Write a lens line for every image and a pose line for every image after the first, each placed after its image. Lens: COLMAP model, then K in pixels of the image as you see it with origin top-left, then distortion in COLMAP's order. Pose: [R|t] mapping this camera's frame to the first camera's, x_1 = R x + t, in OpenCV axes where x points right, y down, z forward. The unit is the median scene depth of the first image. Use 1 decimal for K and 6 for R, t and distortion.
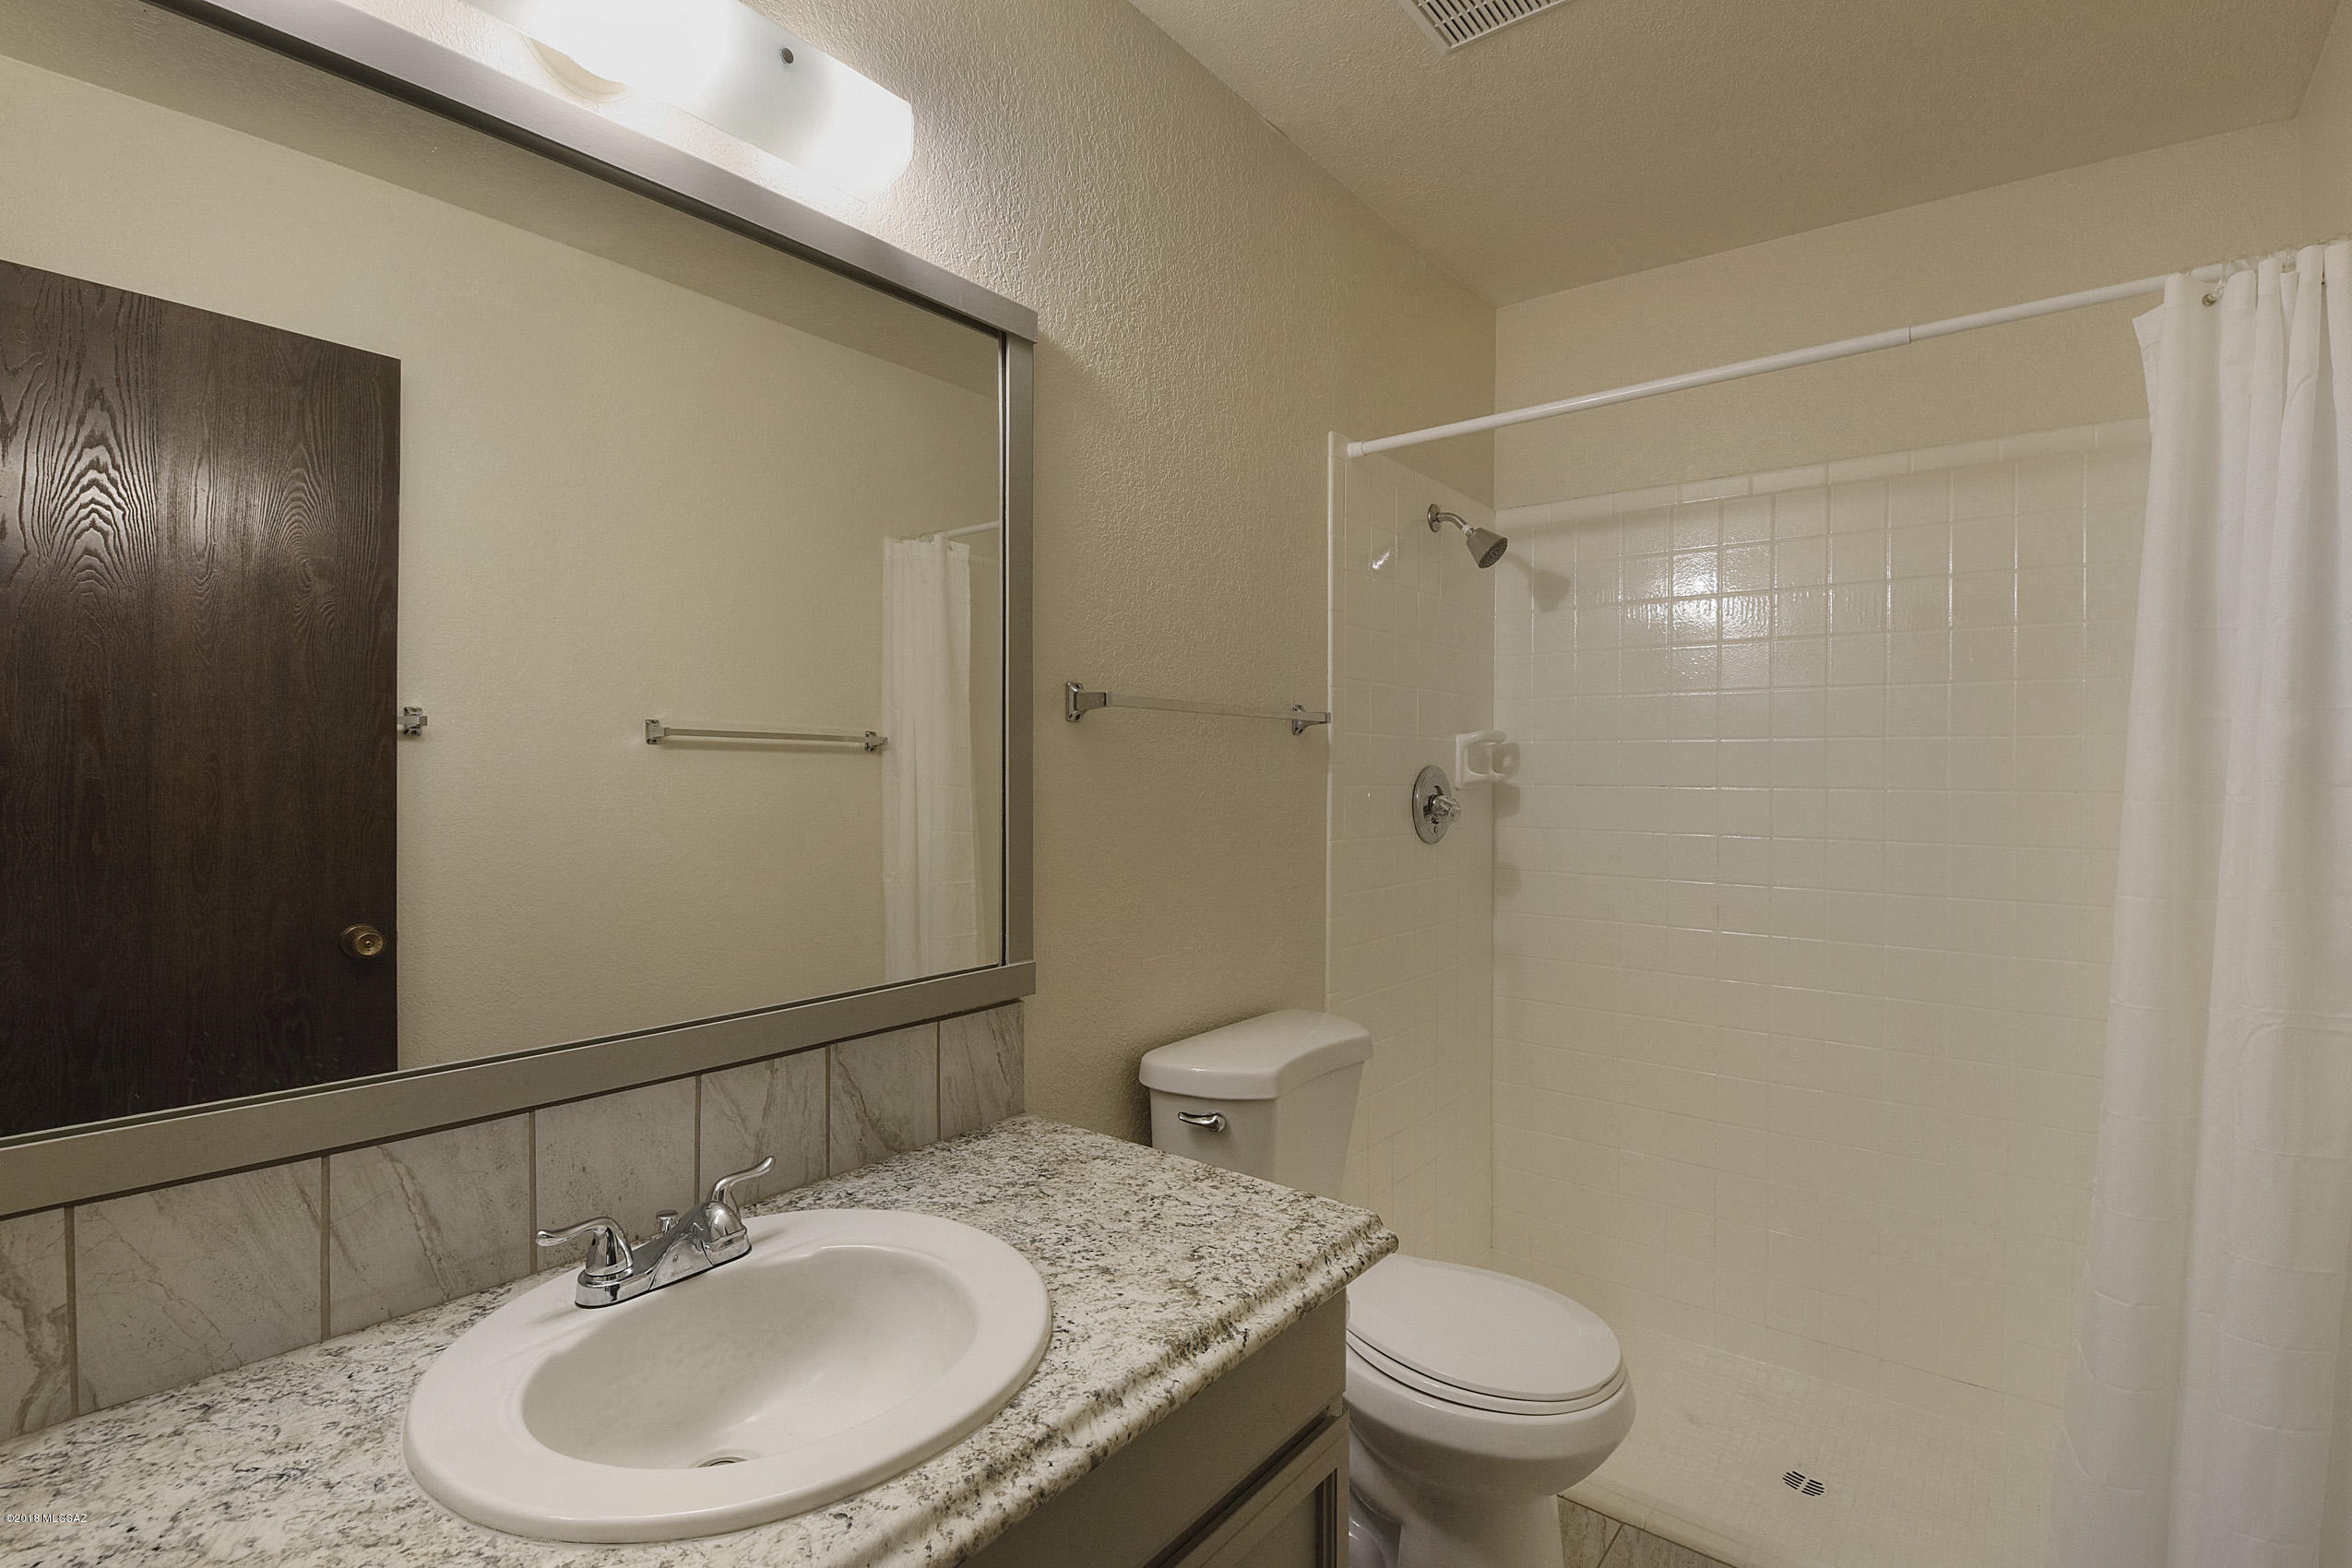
lens RADIAL K [[1086.5, 0, 1181.7], [0, 1086.5, 765.9], [0, 0, 1]] dist [-0.001407, -0.011164]
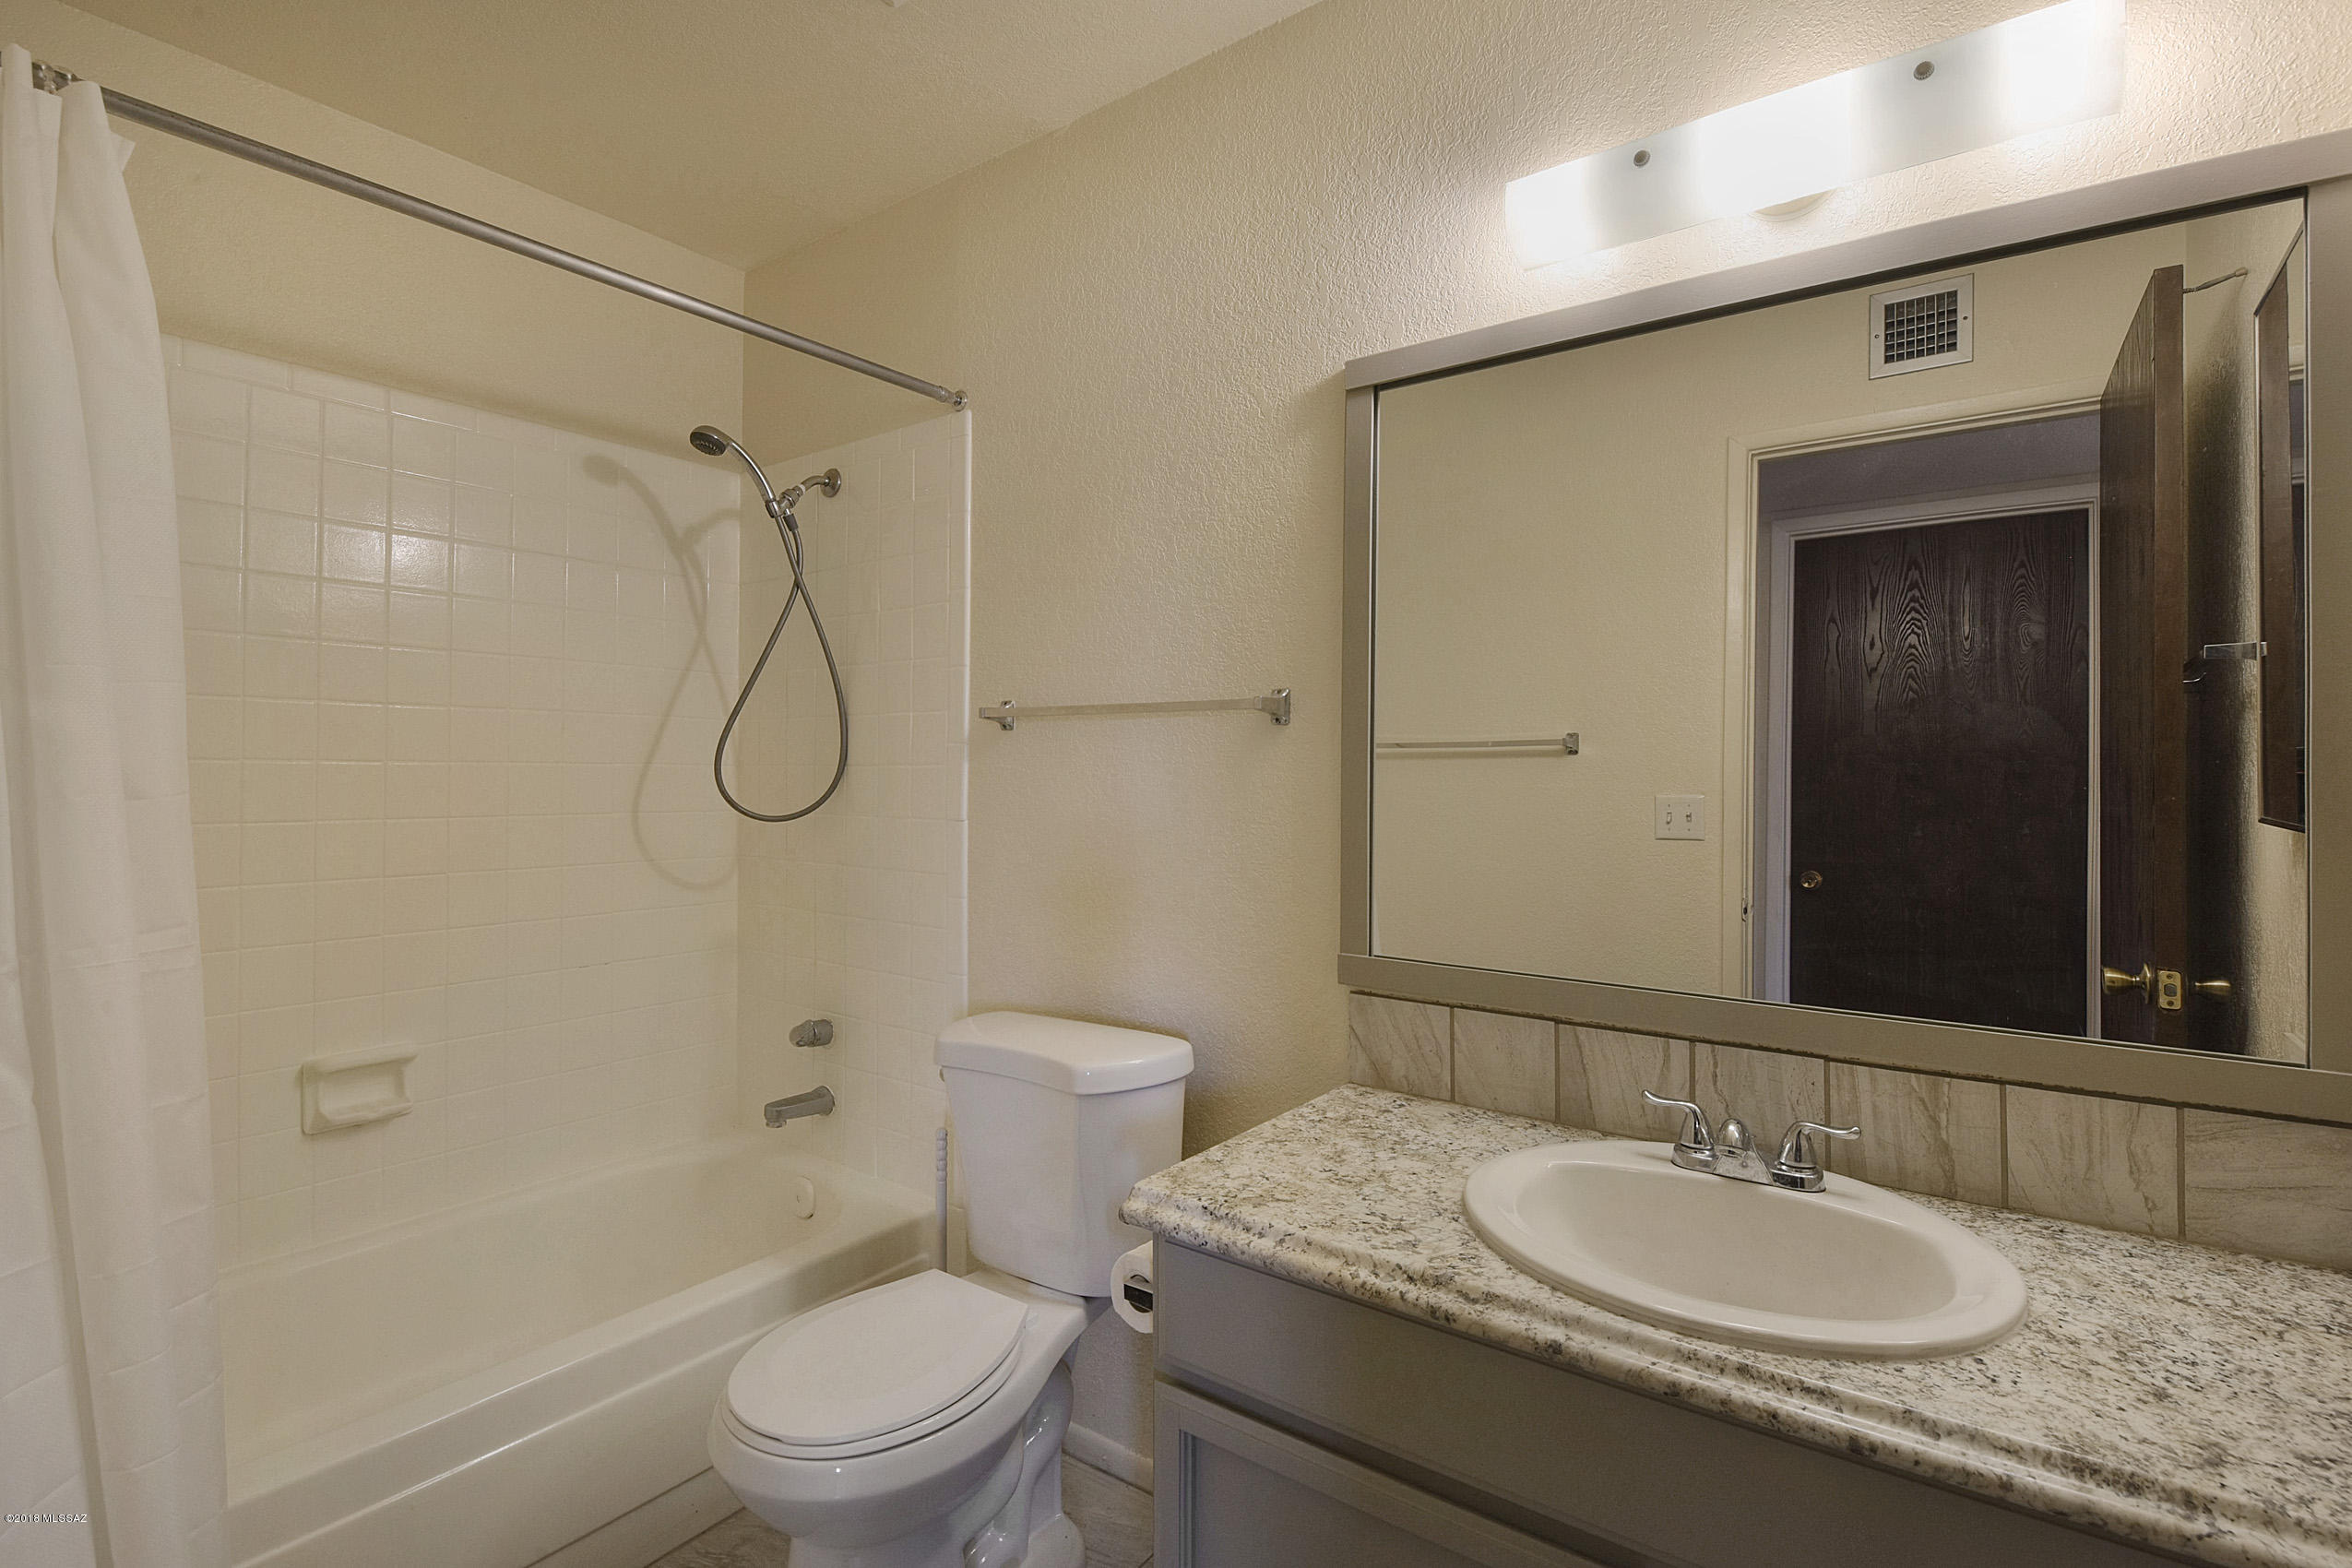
lens RADIAL K [[1086.5, 0, 1181.7], [0, 1086.5, 765.9], [0, 0, 1]] dist [-0.001407, -0.011164]
pose [[0.060701, -0.007971, -0.998124, 0.684103], [-0.005506, 0.999950, -0.008321, 0.009405], [0.998141, 0.006001, 0.060654, 0.226735]]
